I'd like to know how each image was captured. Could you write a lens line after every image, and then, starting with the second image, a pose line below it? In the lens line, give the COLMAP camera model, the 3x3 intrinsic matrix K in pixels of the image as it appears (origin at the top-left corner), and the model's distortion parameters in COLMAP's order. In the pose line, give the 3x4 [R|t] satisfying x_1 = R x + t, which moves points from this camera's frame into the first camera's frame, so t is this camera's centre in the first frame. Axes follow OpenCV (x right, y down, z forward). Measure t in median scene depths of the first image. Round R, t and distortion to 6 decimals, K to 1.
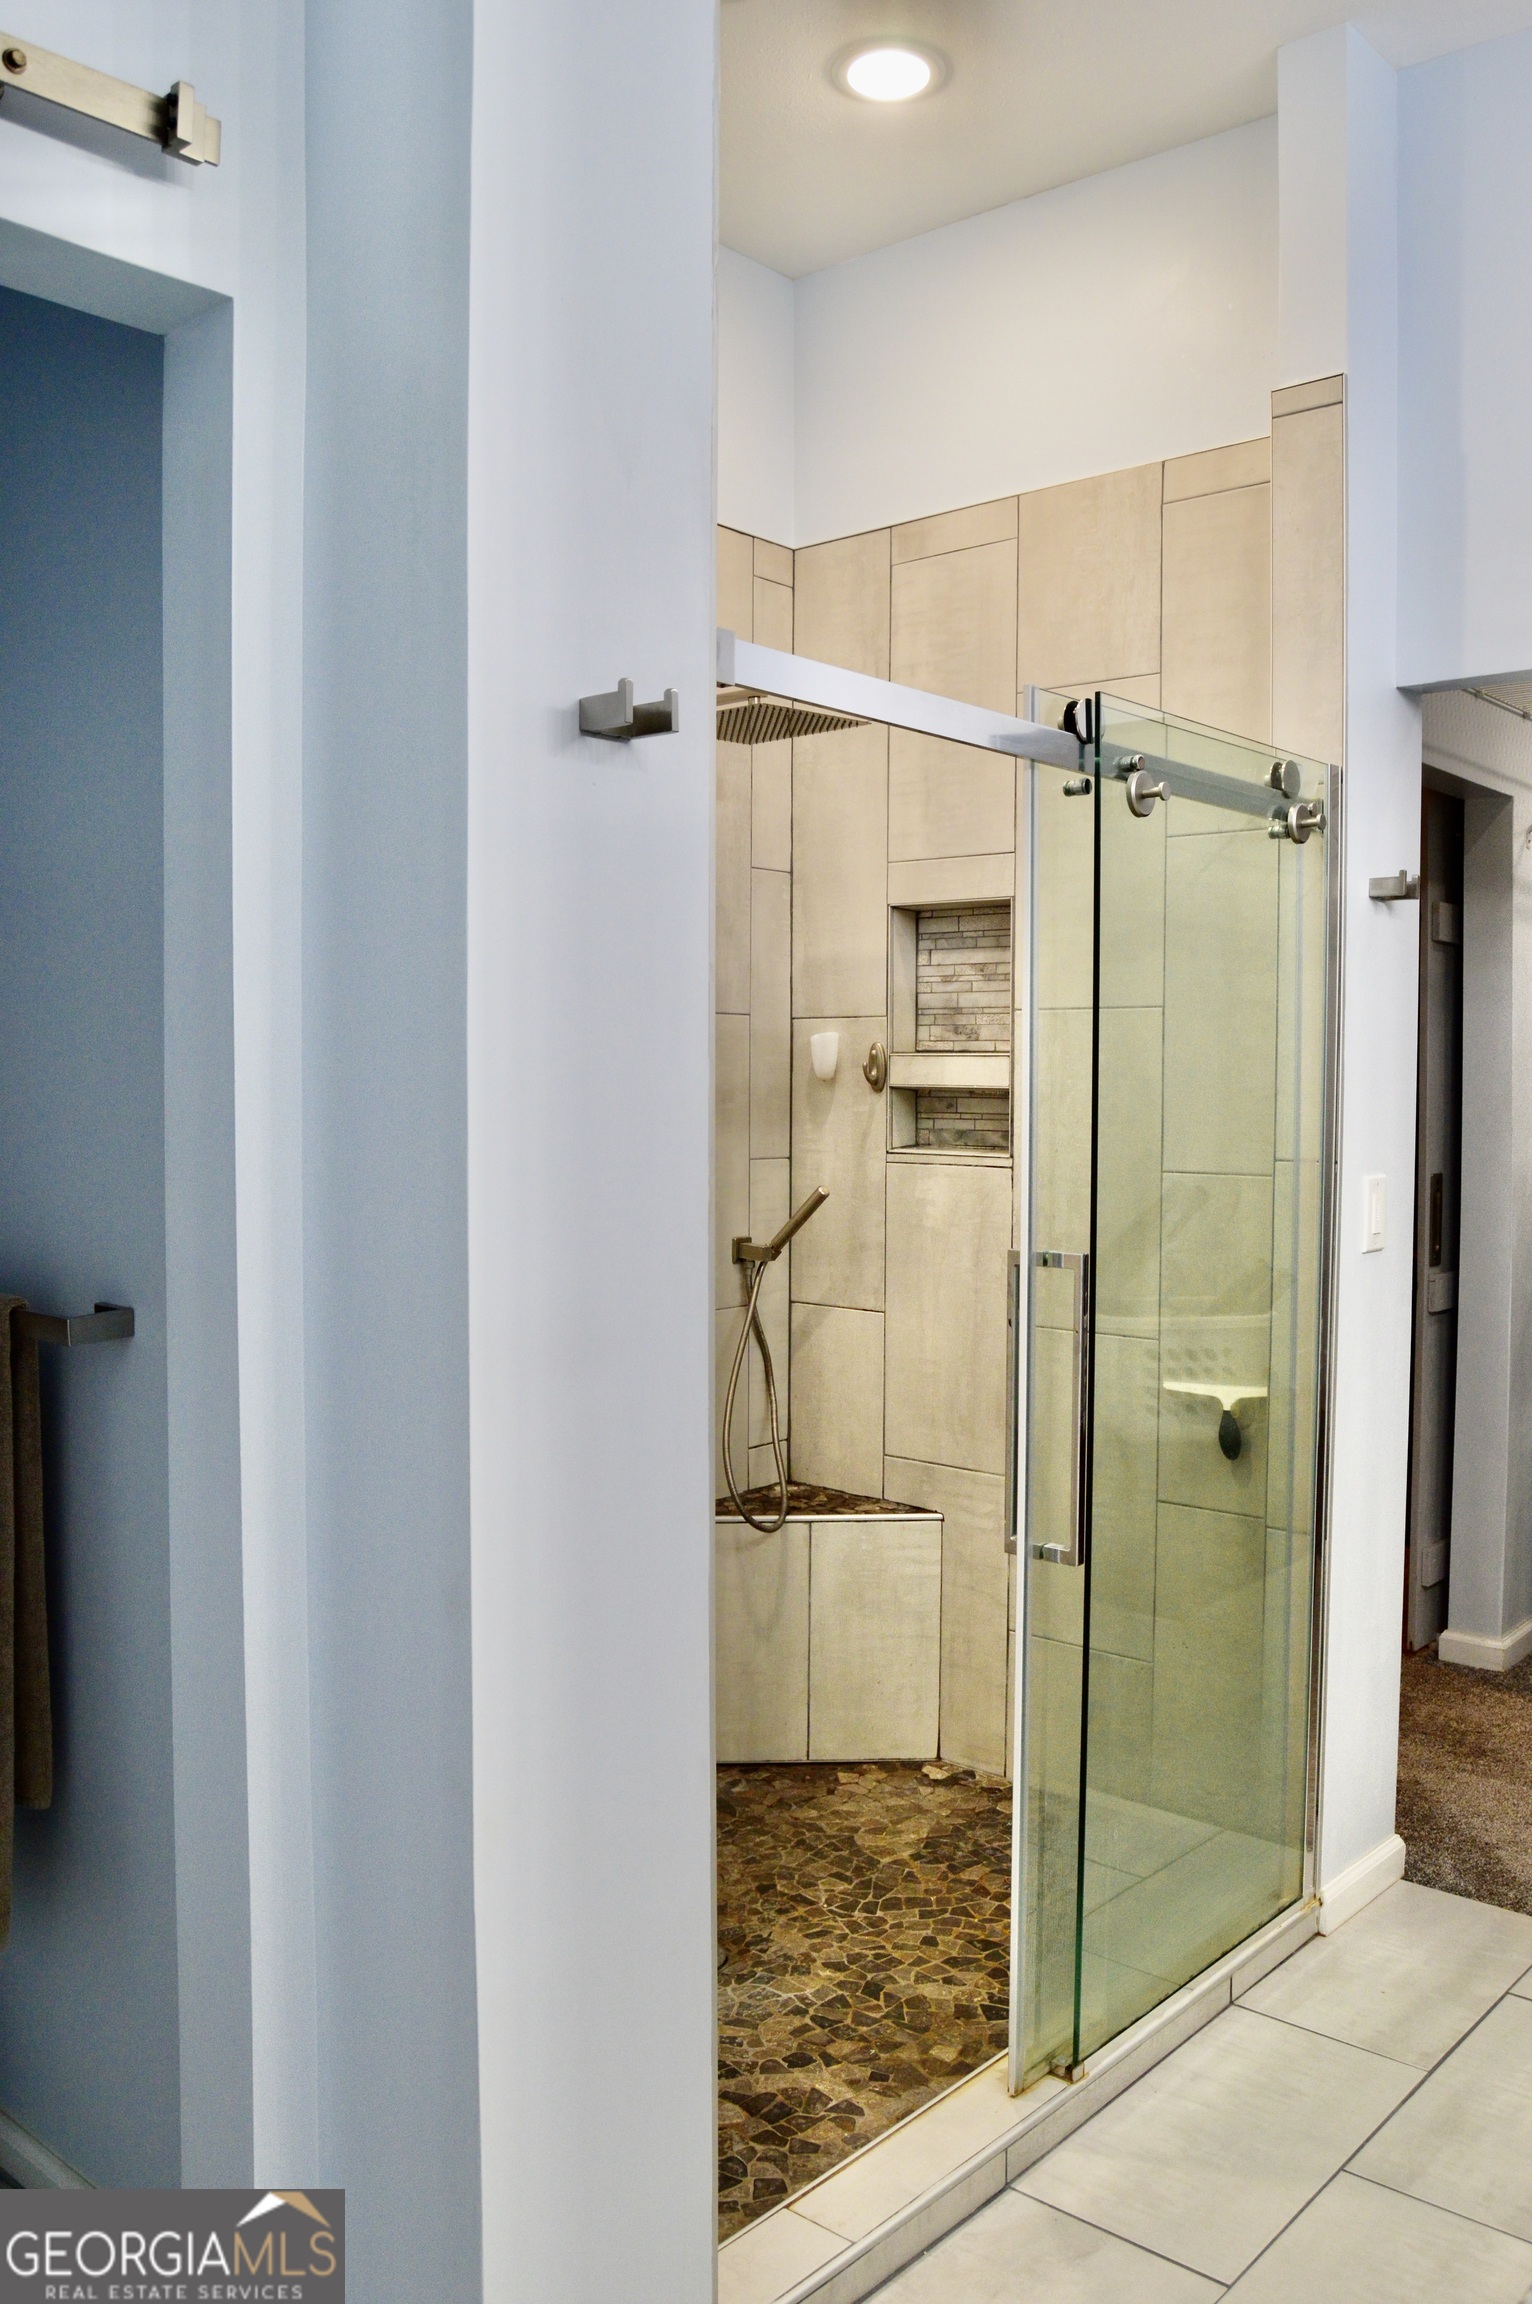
lens RADIAL K [[1871.8, 0, 766.0], [0, 1871.8, 1152.0], [0, 0, 1]] dist [-0.094974, 0.036032]
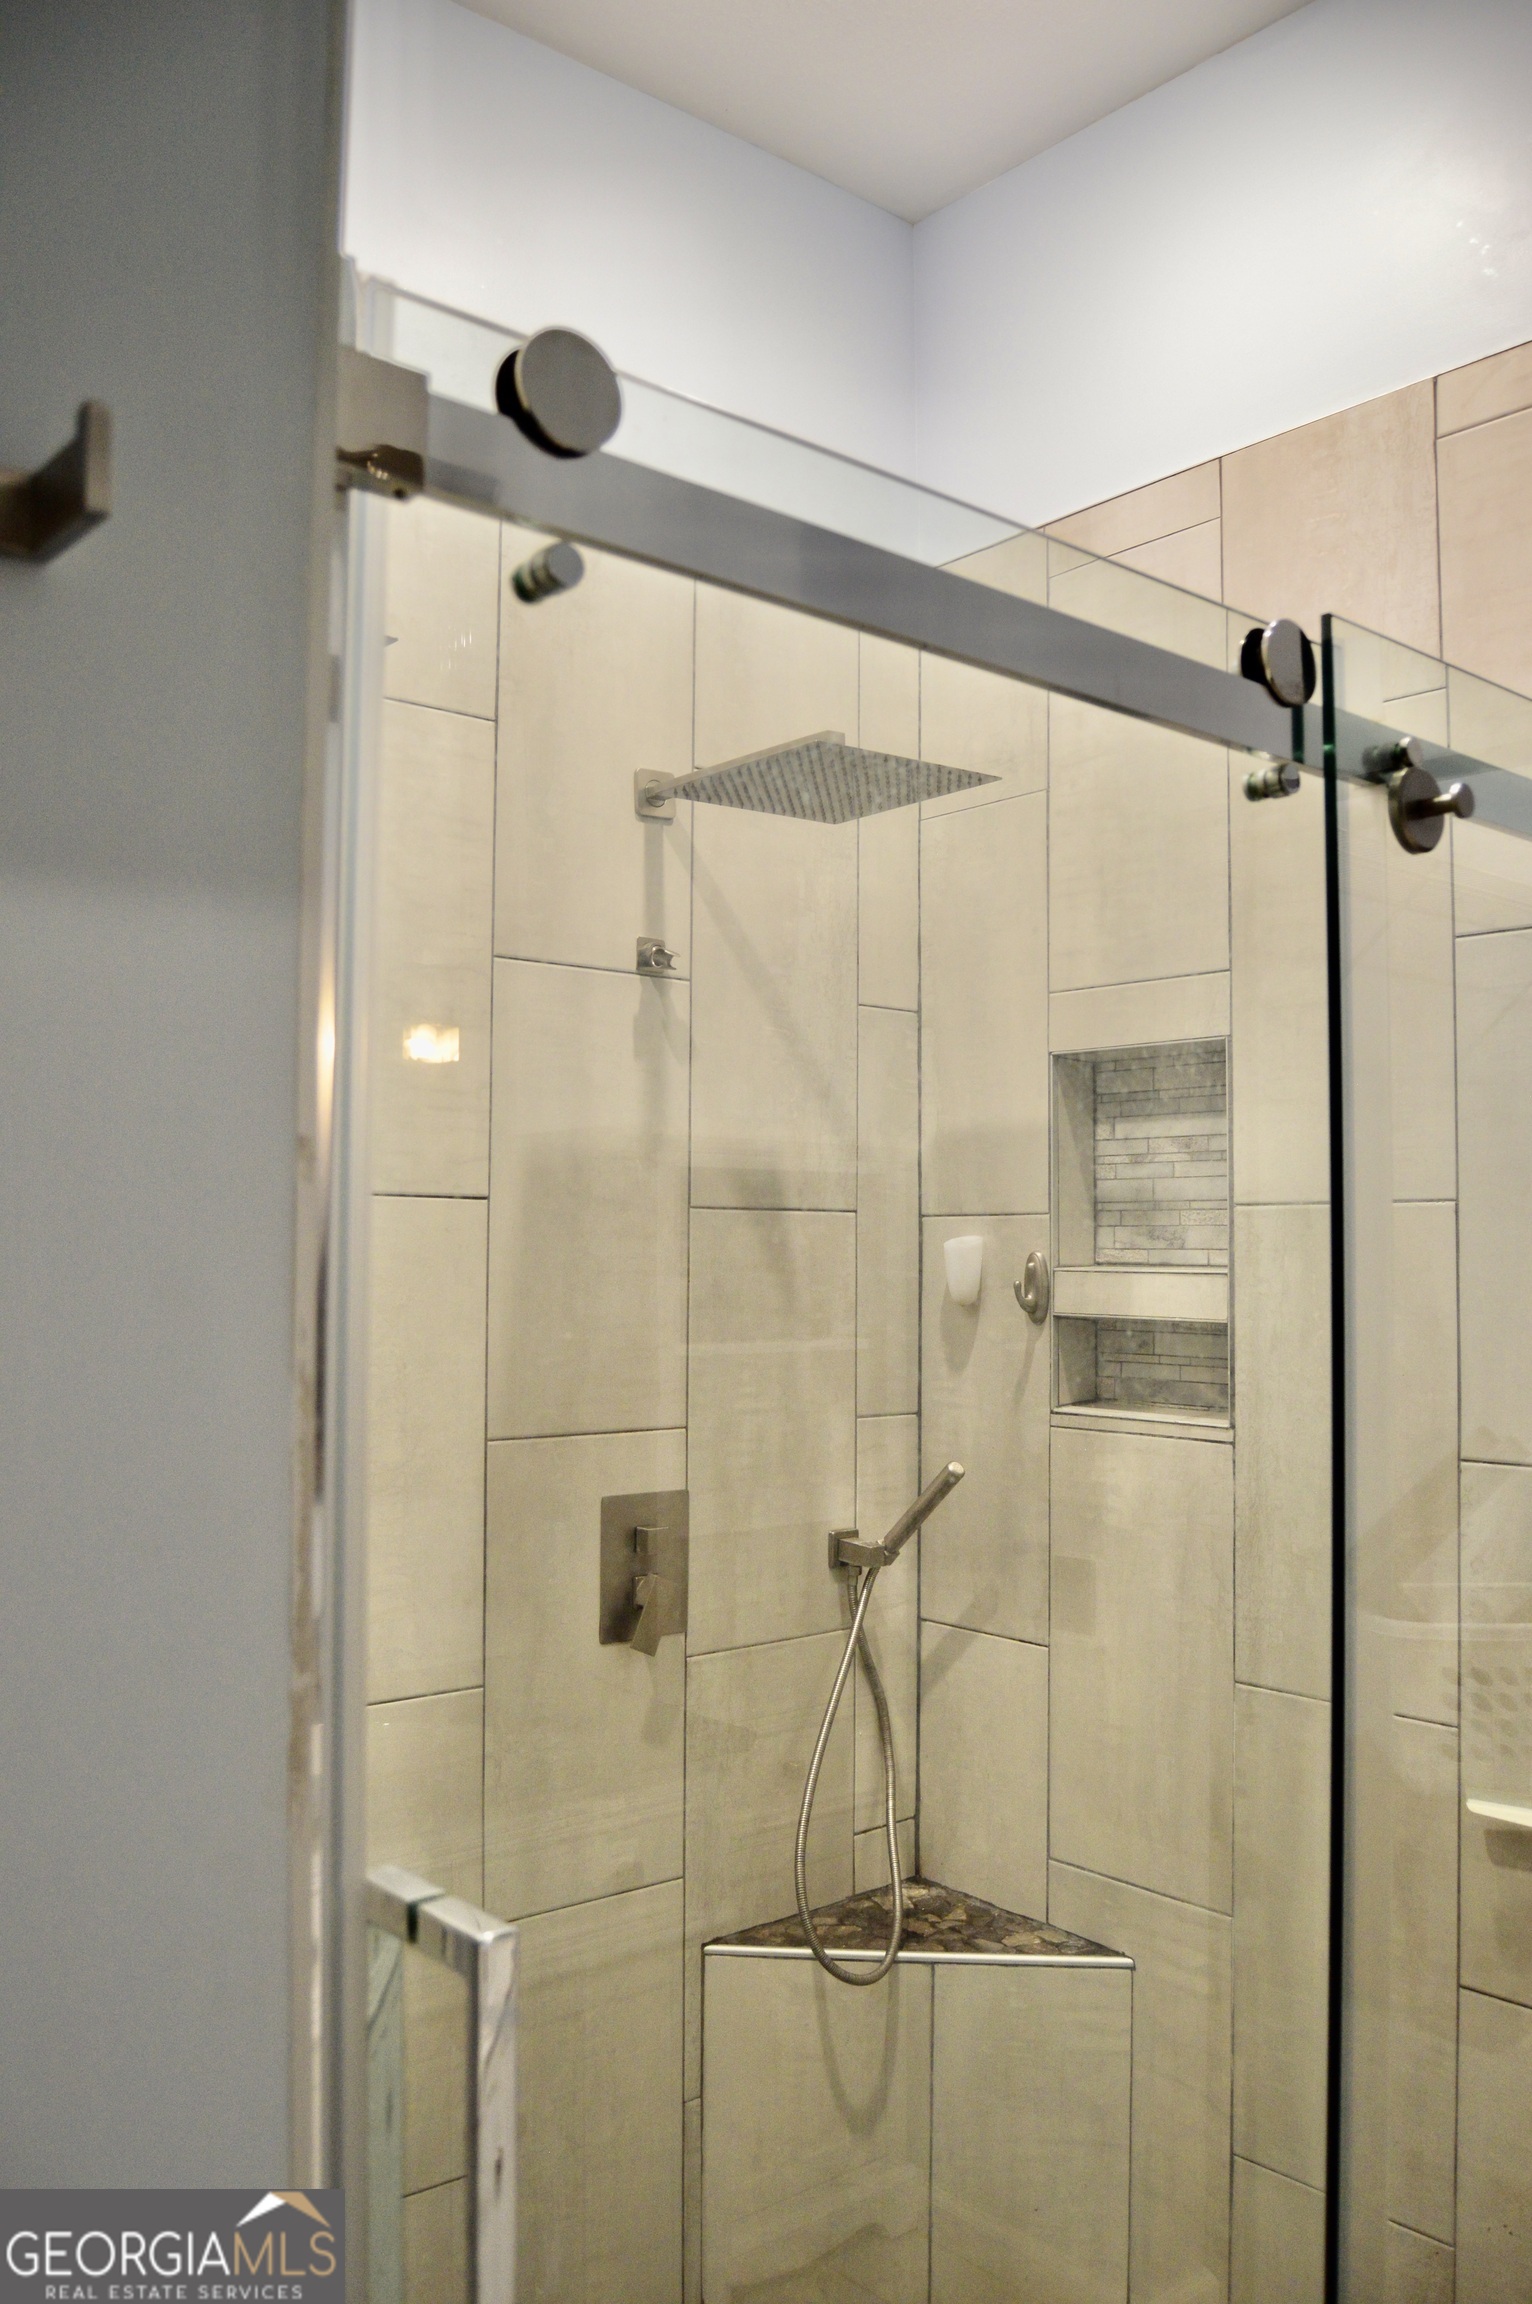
lens RADIAL K [[1804.2, 0, 766.0], [0, 1804.2, 1152.0], [0, 0, 1]] dist [-0.115956, 0.071492]
pose [[0.988710, -0.009994, -0.149505, 0.060760], [-0.004038, 0.995634, -0.093257, -0.033009], [0.149784, 0.092808, 0.984353, 0.328204]]
